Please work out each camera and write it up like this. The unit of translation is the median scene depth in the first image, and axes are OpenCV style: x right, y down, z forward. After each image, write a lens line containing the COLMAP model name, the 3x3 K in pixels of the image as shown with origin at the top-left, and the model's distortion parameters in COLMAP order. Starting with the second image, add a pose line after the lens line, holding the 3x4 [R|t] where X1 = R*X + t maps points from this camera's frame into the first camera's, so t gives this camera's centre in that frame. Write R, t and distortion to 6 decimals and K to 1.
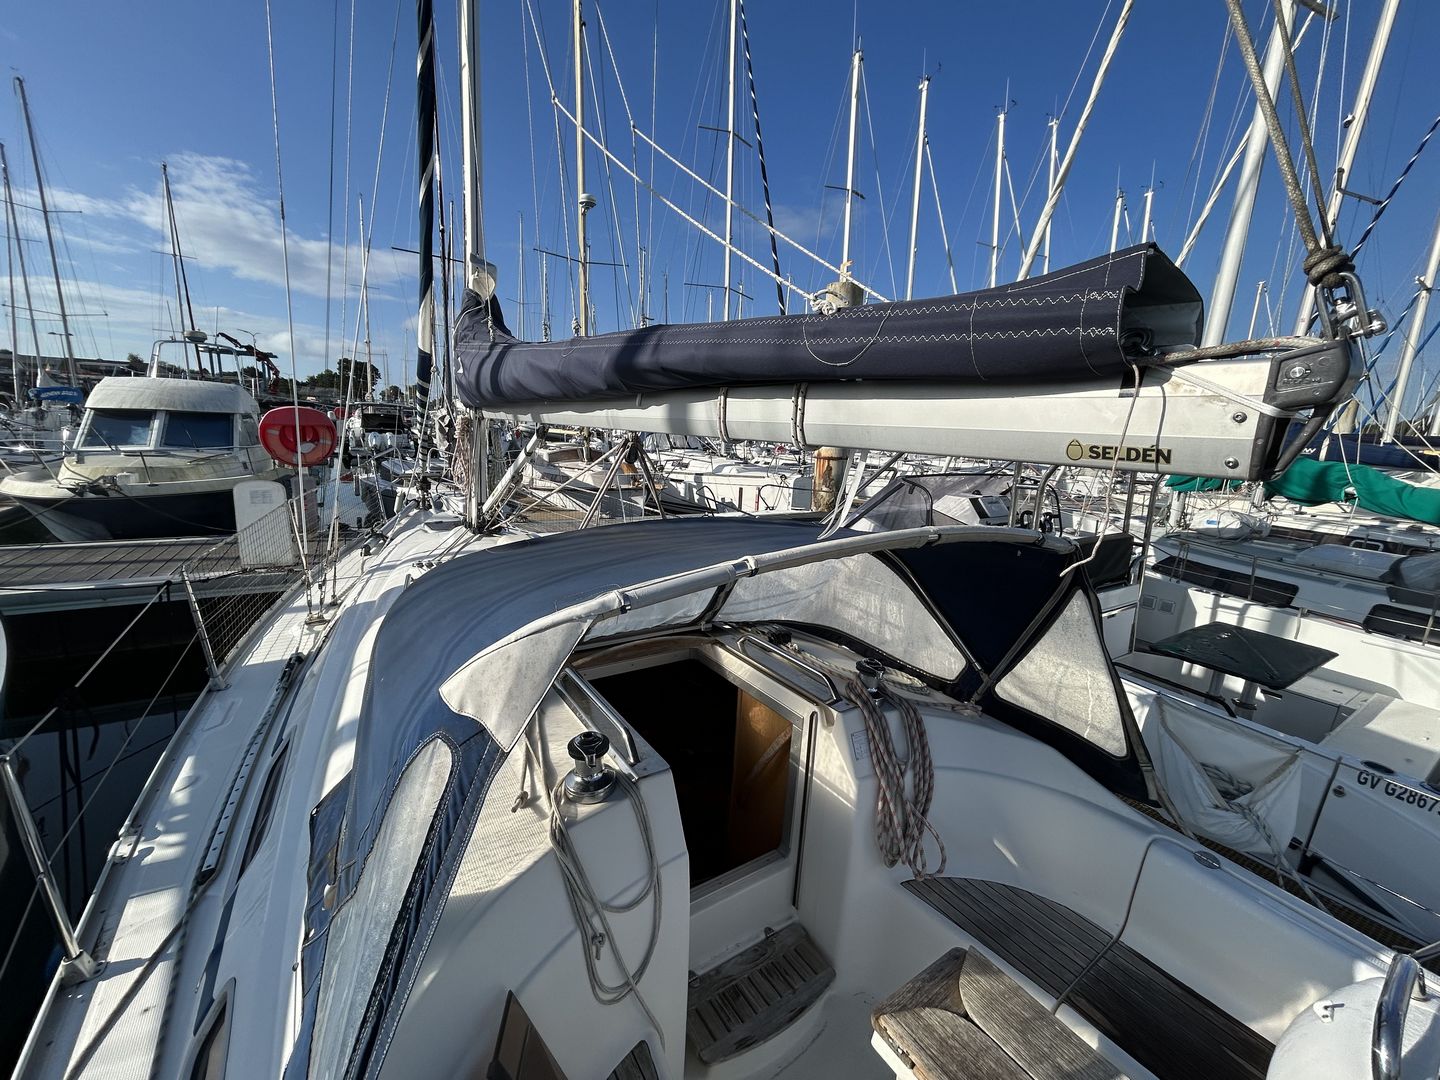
lens RADIAL K [[582.1, 0, 714.8], [0, 582.1, 542.4], [0, 0, 1]] dist [0.000380, 0.000199]
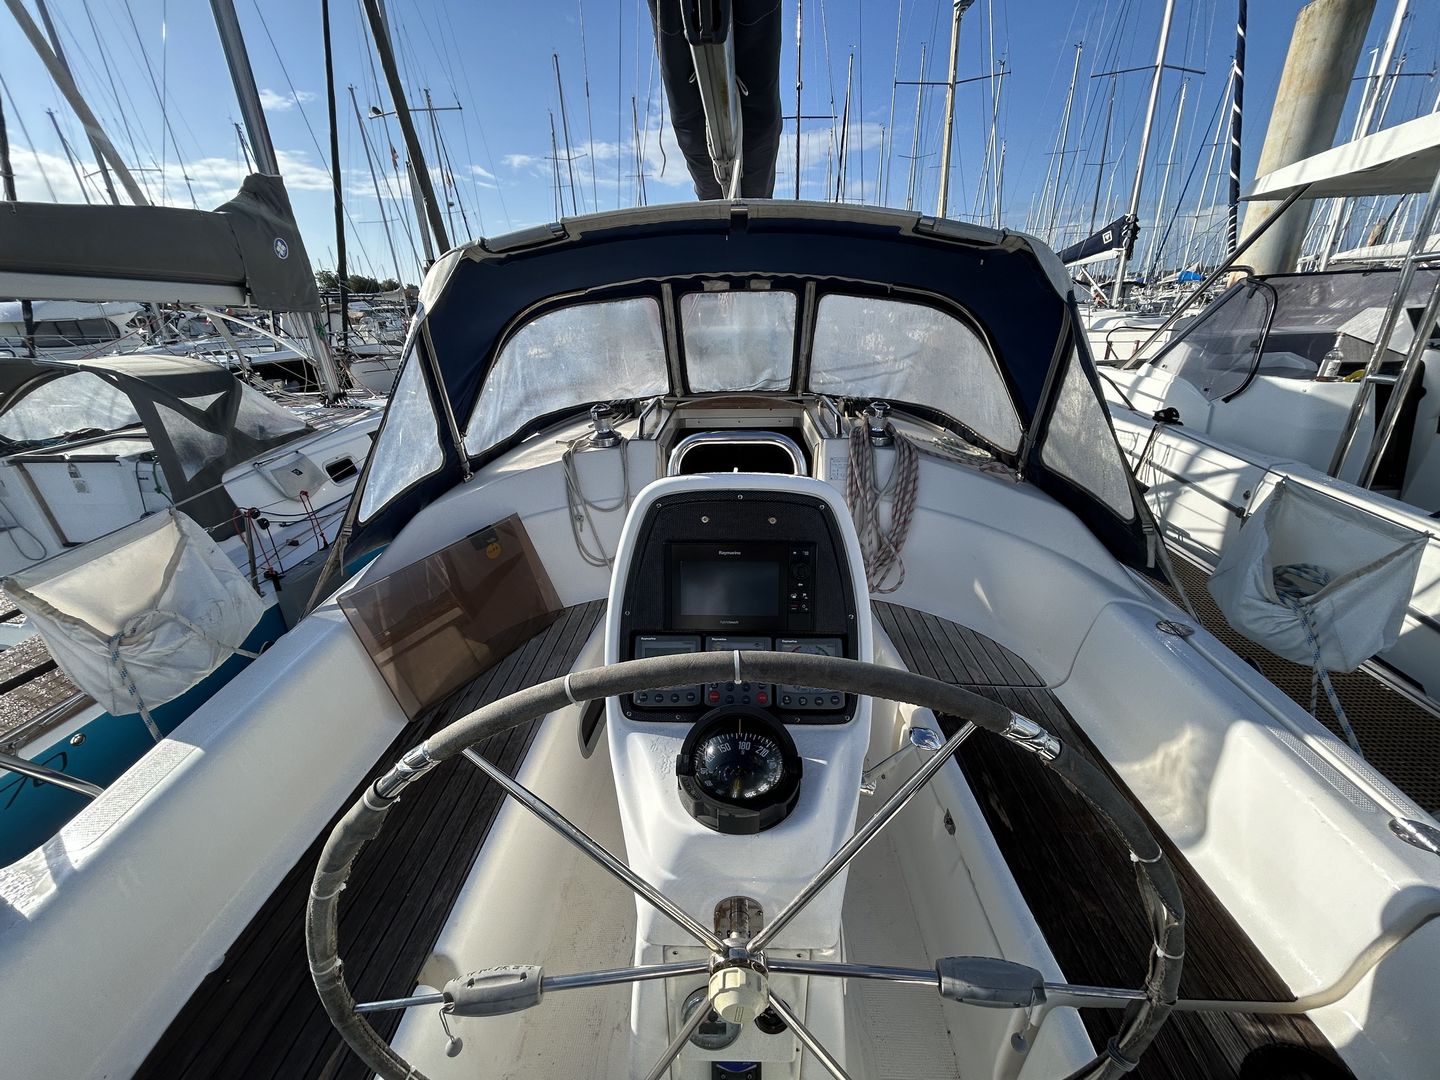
lens RADIAL K [[582.1, 0, 708.8], [0, 582.1, 541.2], [0, 0, 1]] dist [0.000380, 0.000199]
pose [[0.796497, 0.166964, -0.581133, 0.674681], [-0.056256, 0.977413, 0.203714, 0.248965], [0.602019, -0.129565, 0.787899, -0.055039]]
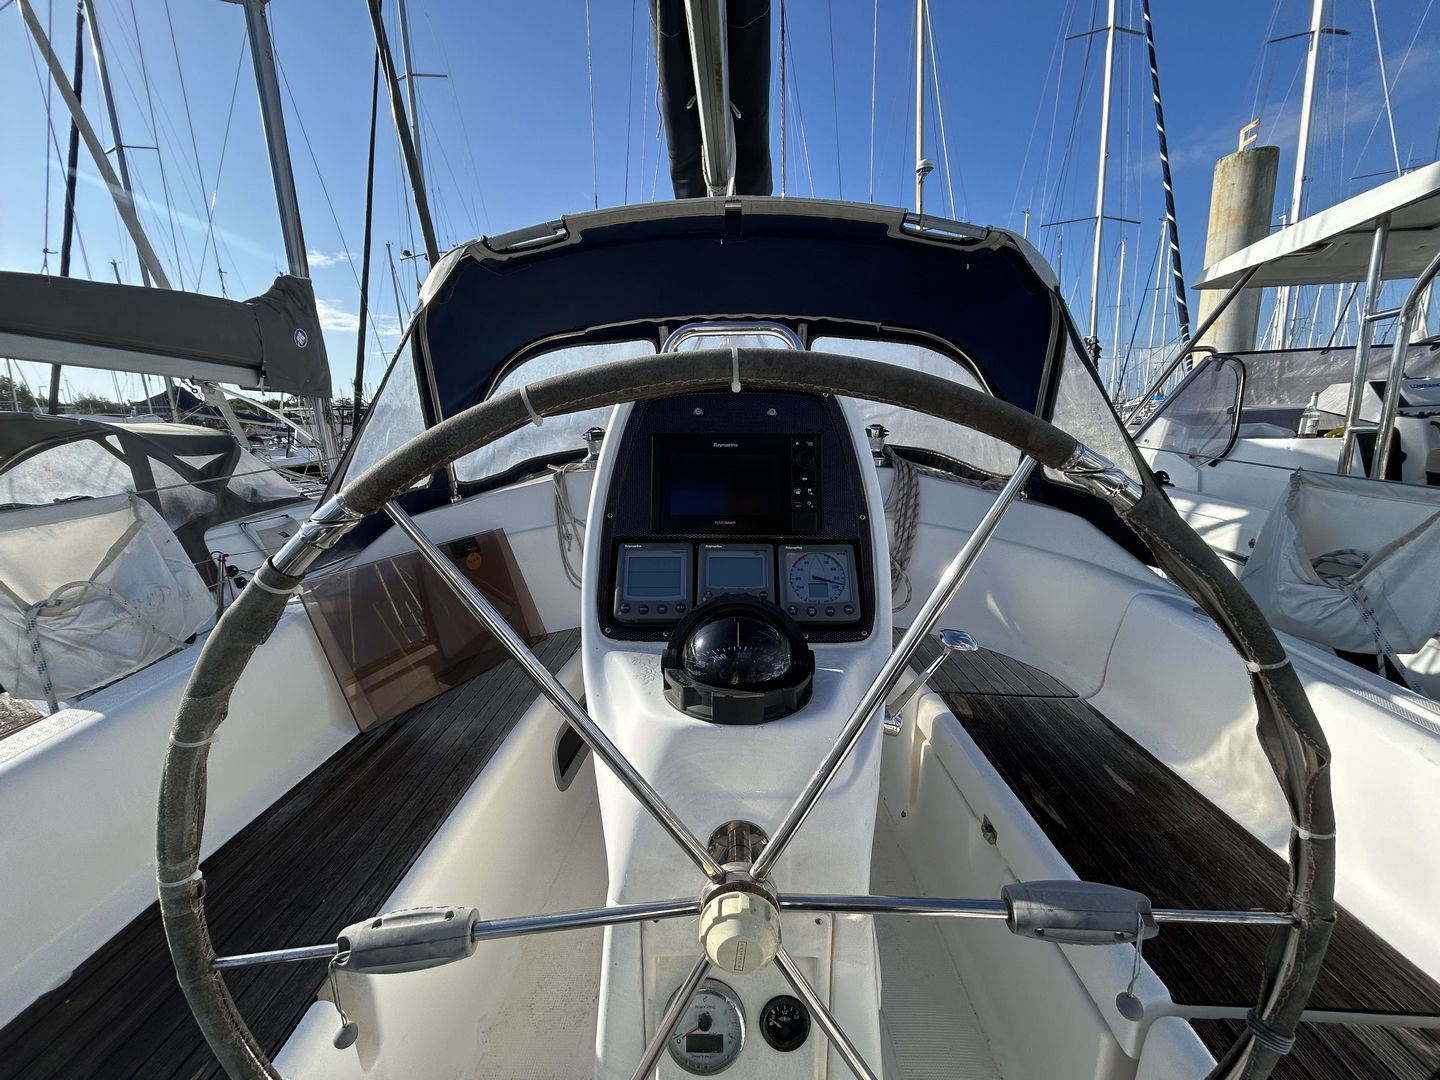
lens RADIAL K [[582.1, 0, 709.3], [0, 582.1, 539.9], [0, 0, 1]] dist [0.000380, 0.000199]
pose [[0.801268, 0.051572, -0.596078, 0.664435], [-0.058770, 0.998244, 0.007366, 0.419363], [0.595412, 0.029129, 0.802892, -0.022423]]
